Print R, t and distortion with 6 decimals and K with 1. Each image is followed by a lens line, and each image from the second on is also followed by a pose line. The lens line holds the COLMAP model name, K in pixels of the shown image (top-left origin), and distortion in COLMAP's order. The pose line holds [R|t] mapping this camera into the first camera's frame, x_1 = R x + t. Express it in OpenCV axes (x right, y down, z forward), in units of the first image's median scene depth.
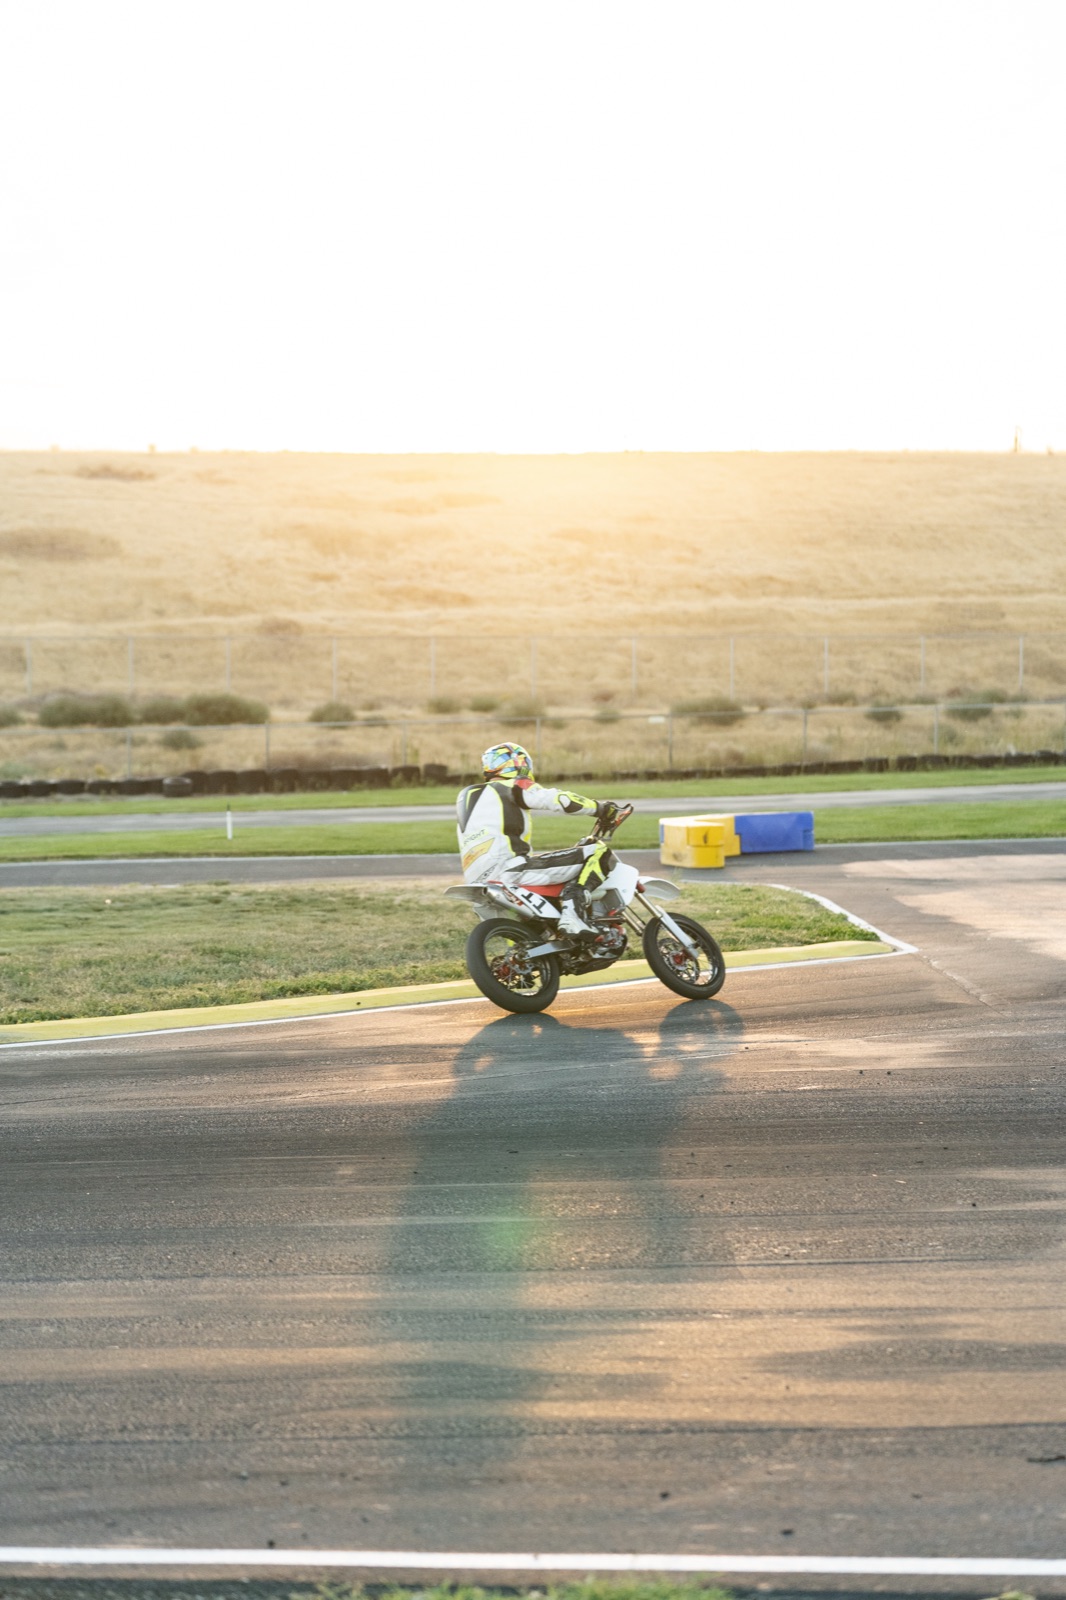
lens RADIAL K [[3390.9, 0, 533.0], [0, 3390.9, 800.0], [0, 0, 1]] dist [-0.025754, -0.014595]
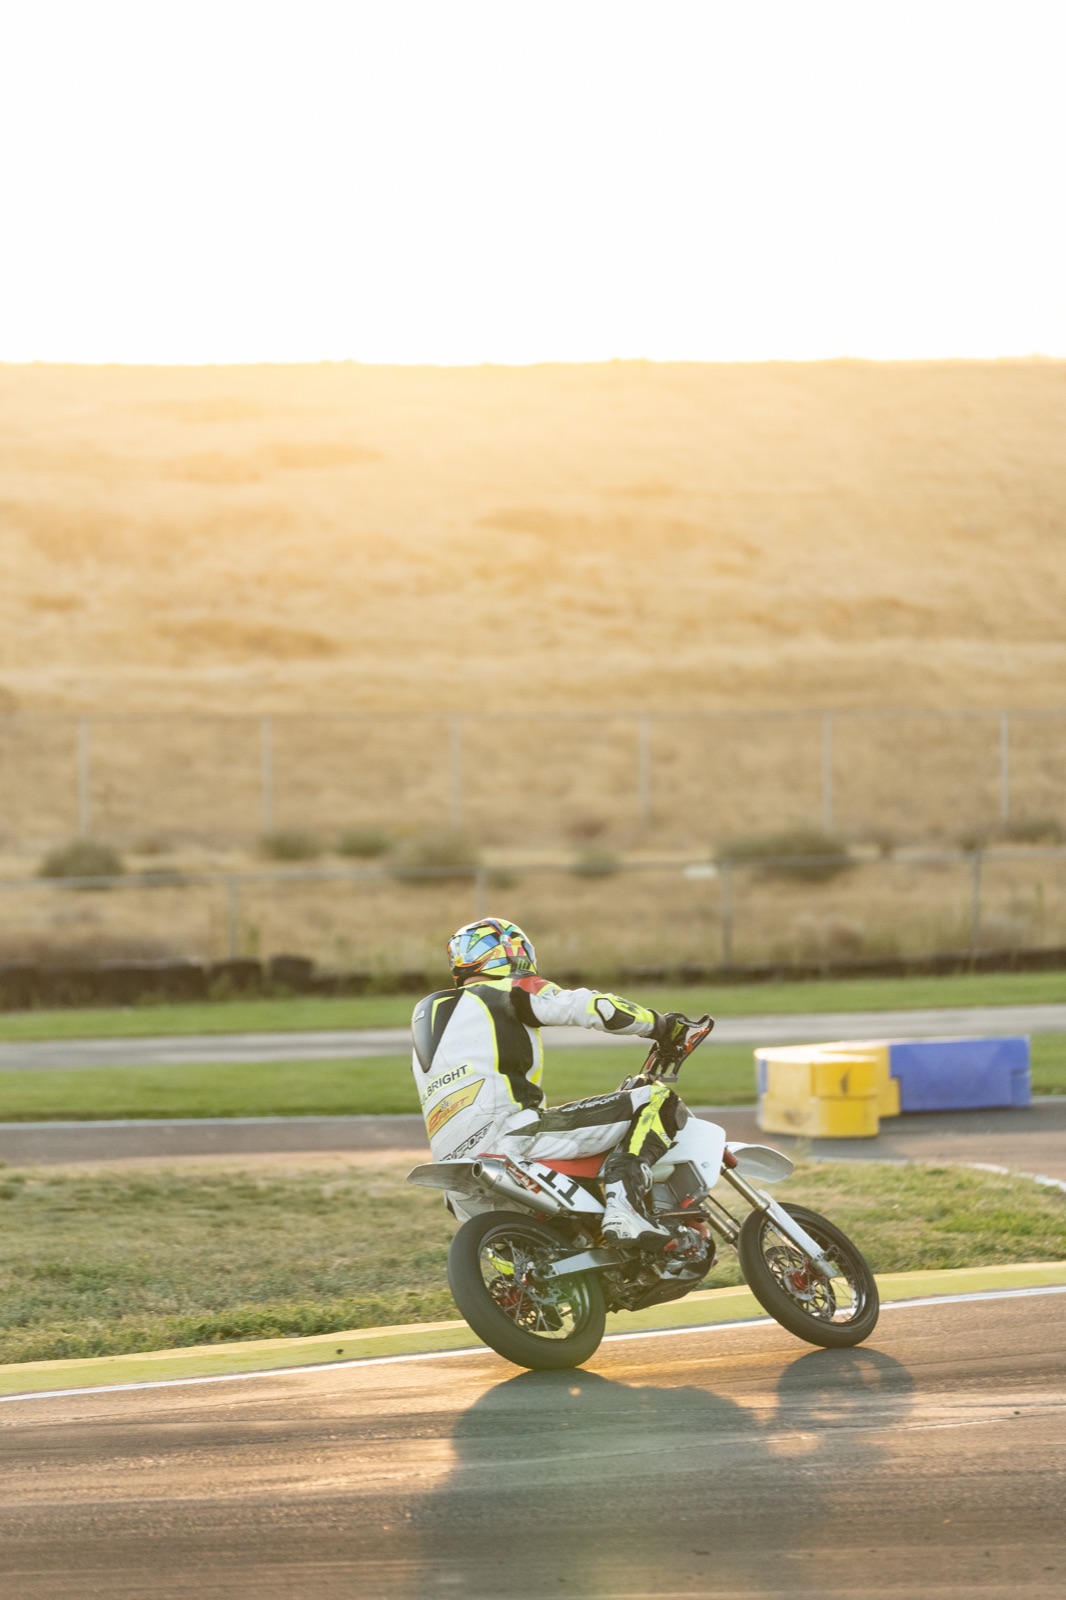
lens RADIAL K [[7450.0, 0, 533.0], [0, 7450.0, 800.0], [0, 0, 1]] dist [0.026704, 7.223517]
pose [[0.998912, -0.002255, 0.046588, -0.044352], [0.003840, 0.999415, -0.033971, 0.004766], [-0.046484, 0.034113, 0.998336, -0.169379]]
